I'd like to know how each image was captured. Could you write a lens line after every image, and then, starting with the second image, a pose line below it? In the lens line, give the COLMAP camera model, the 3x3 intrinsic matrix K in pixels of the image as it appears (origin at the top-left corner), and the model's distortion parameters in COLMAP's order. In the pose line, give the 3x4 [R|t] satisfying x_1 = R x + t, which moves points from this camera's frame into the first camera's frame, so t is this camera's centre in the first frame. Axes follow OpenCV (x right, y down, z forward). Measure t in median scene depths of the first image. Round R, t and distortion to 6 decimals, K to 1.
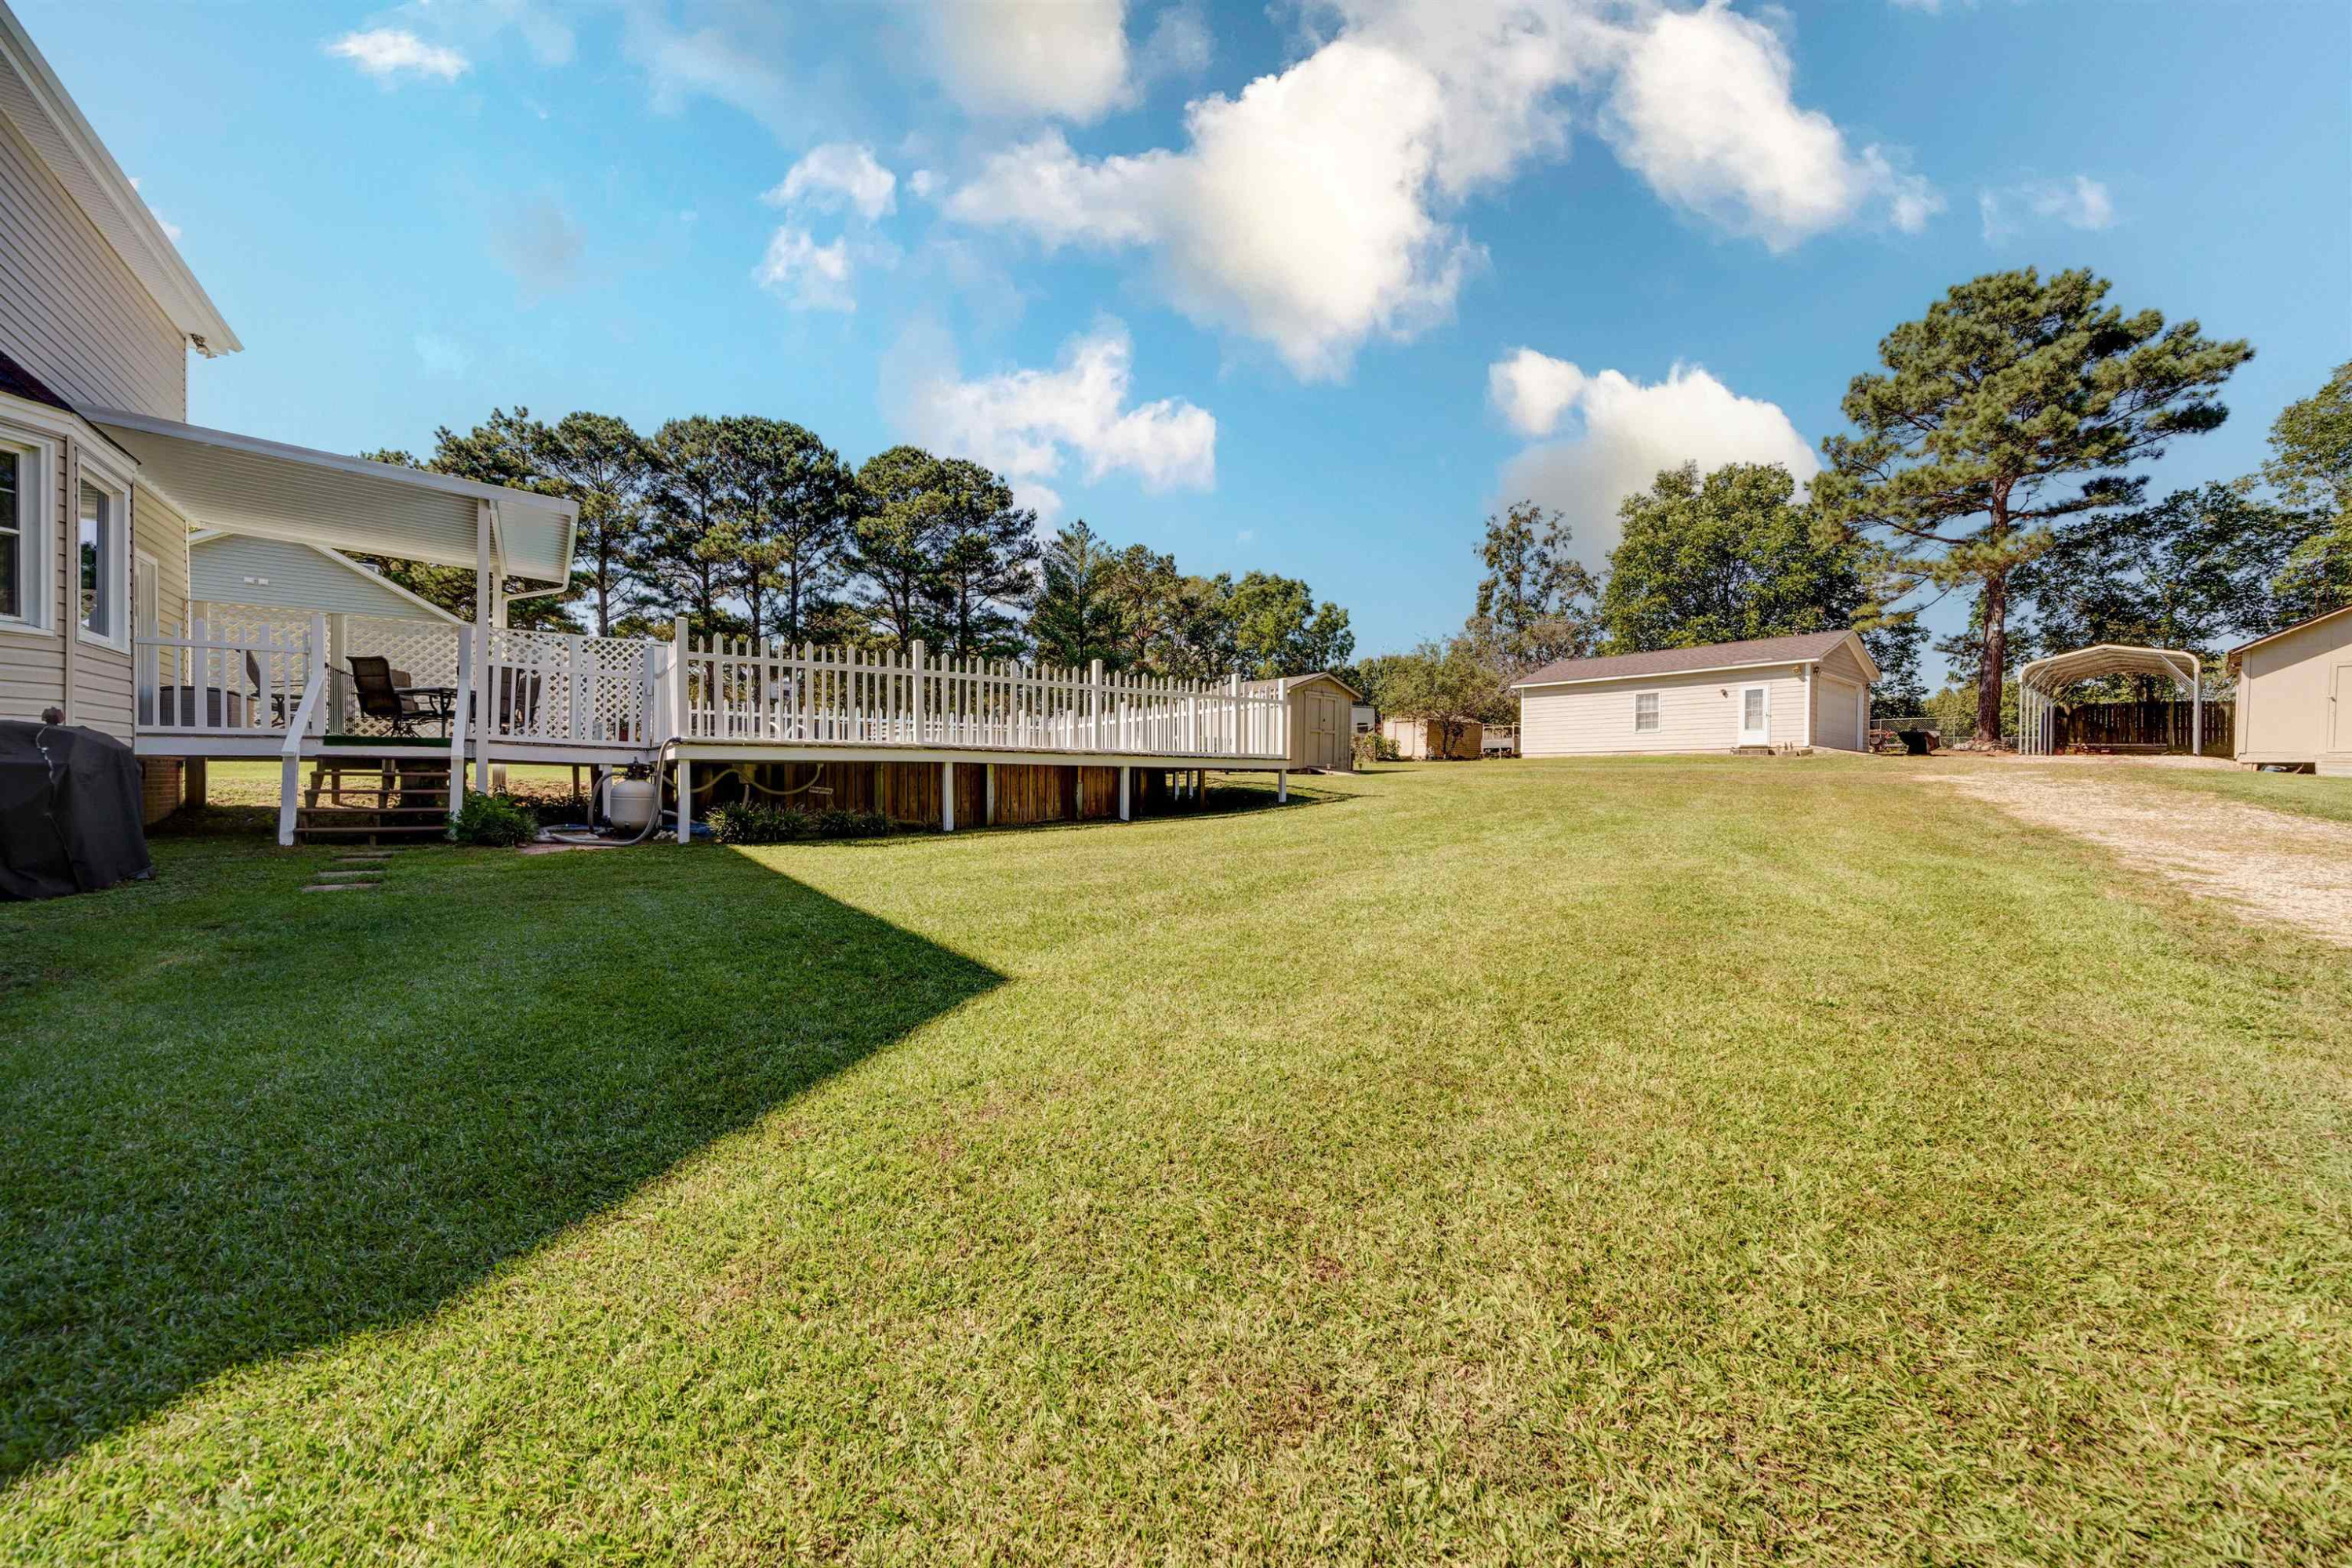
lens RADIAL K [[833.4, 0, 1176.0], [0, 833.4, 784.0], [0, 0, 1]] dist [-0.012031, -0.000062]
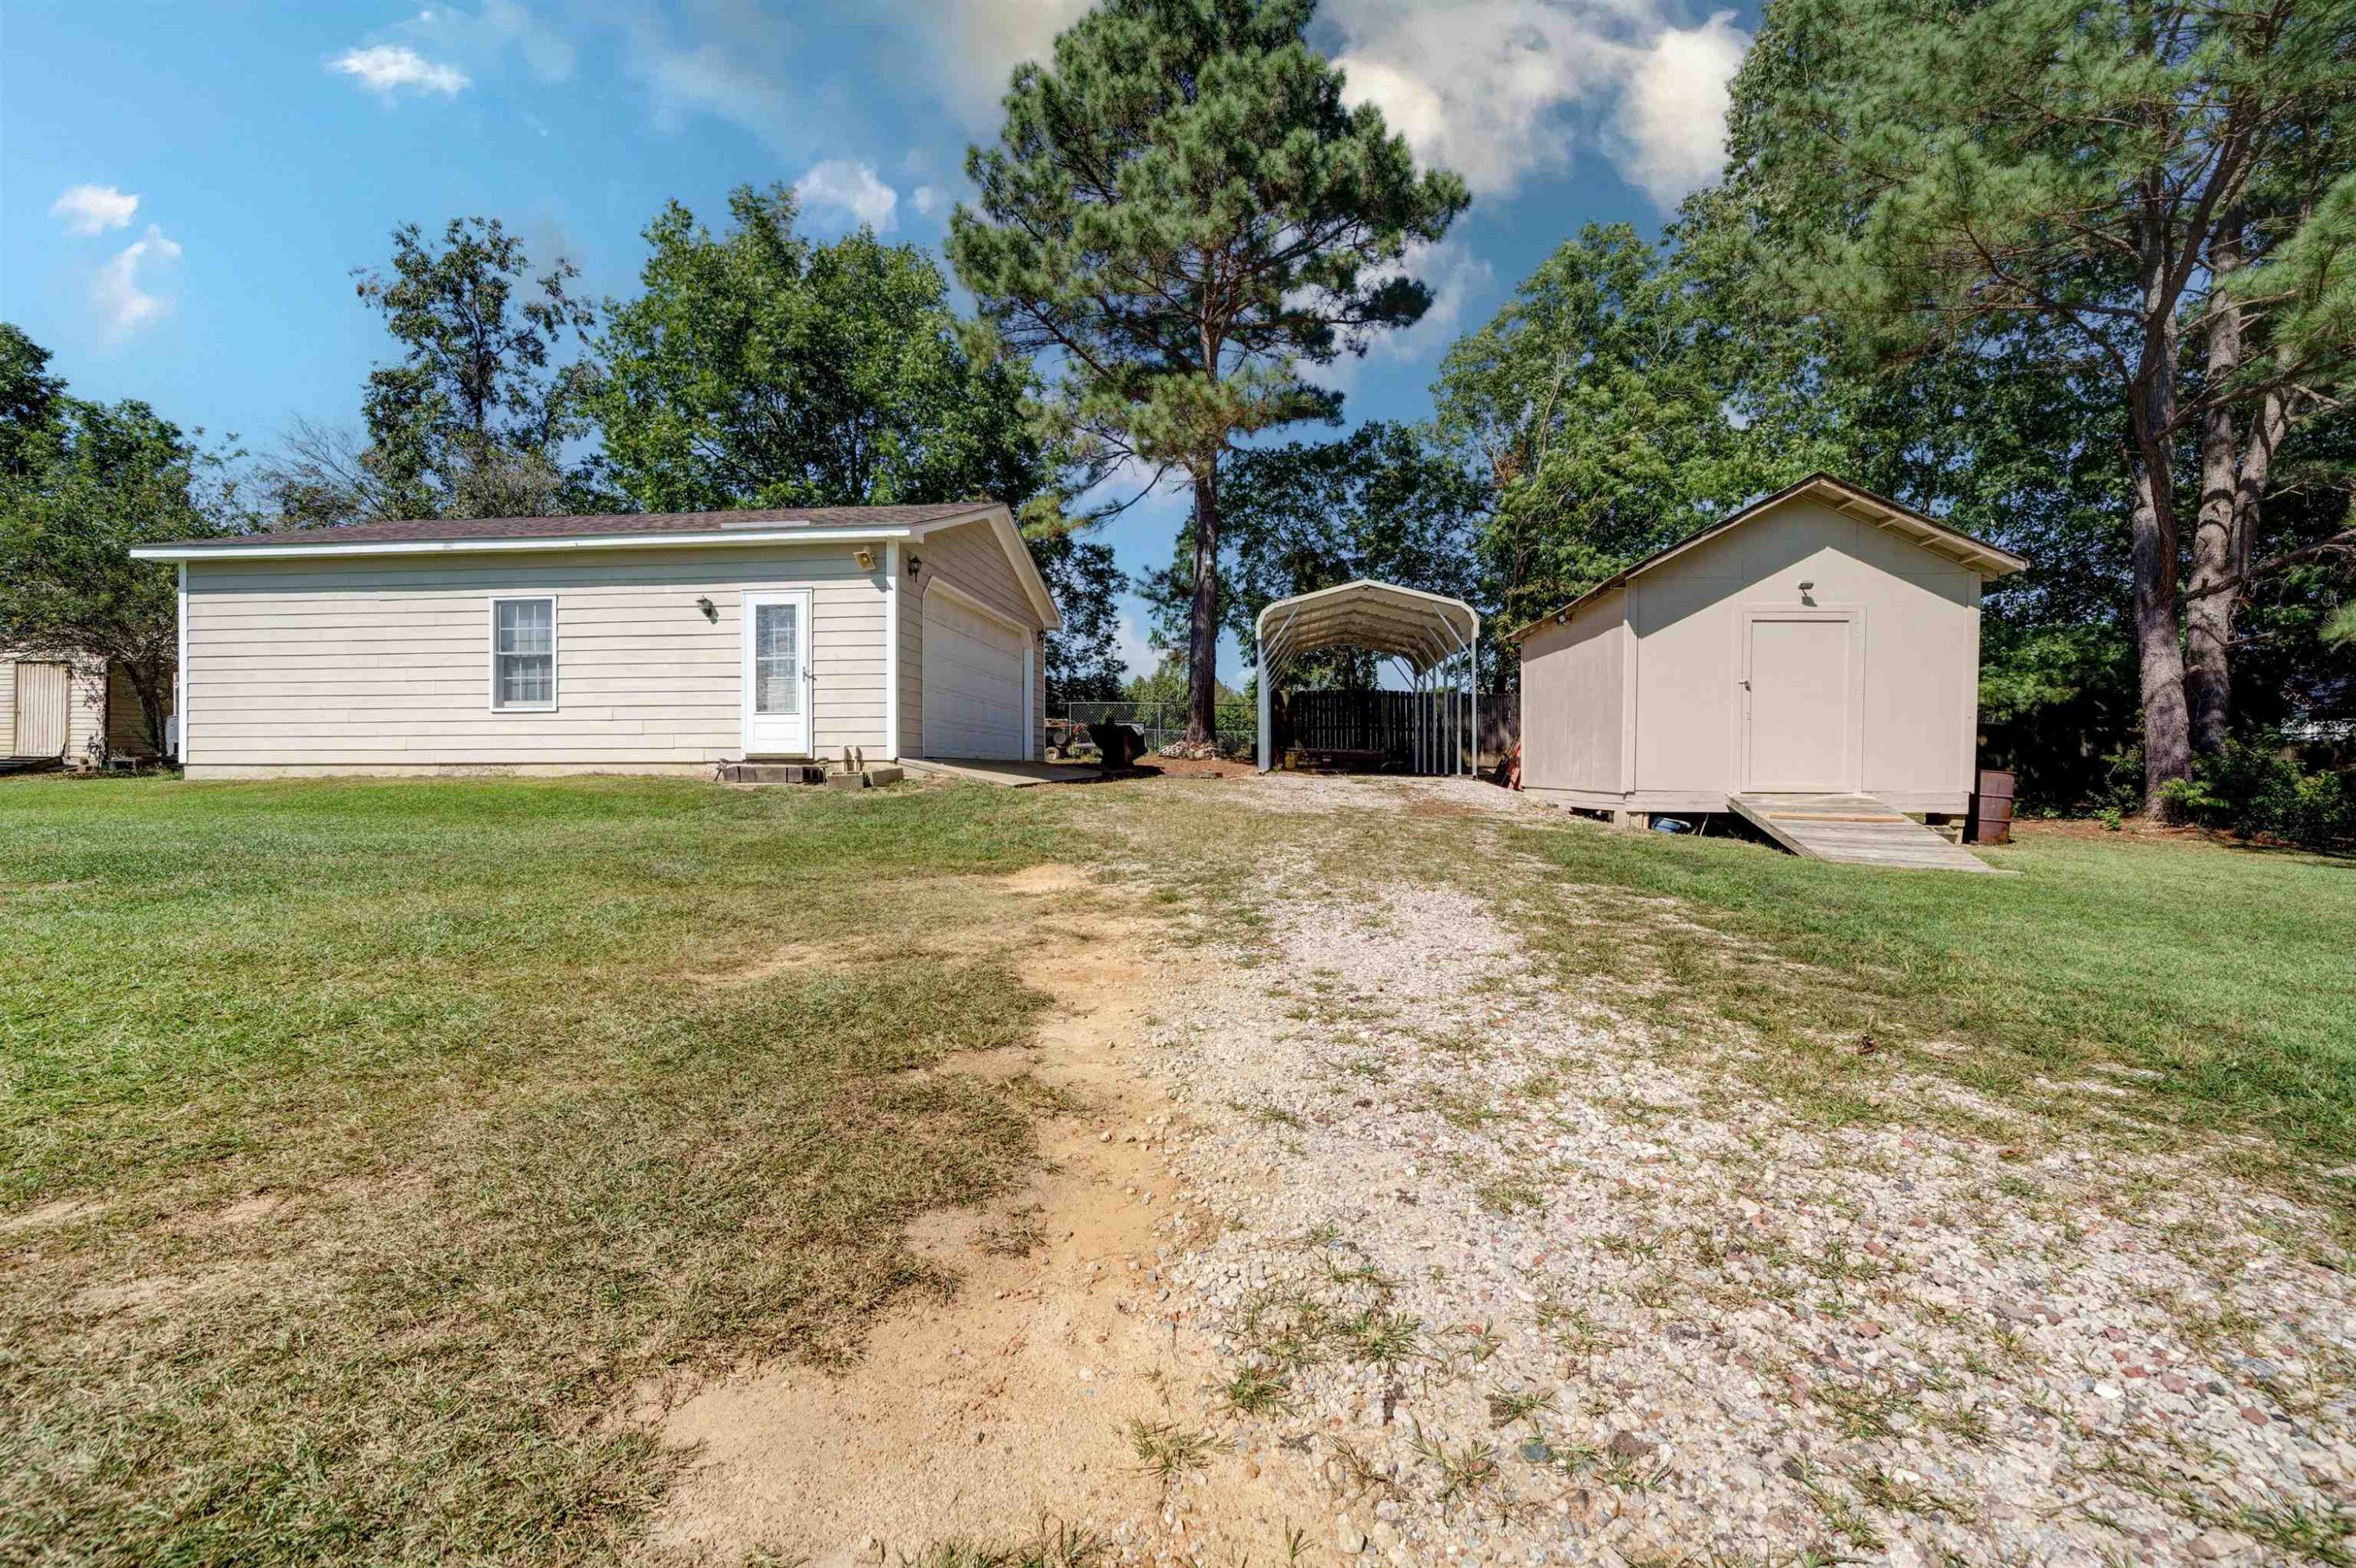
lens RADIAL K [[969.1, 0, 1187.0], [0, 969.1, 794.9], [0, 0, 1]] dist [0.000230, -0.000596]
pose [[0.695337, -0.031730, 0.717983, 0.434973], [0.011590, 0.999390, 0.032942, -0.034852], [-0.718591, -0.014584, 0.695280, 0.480327]]
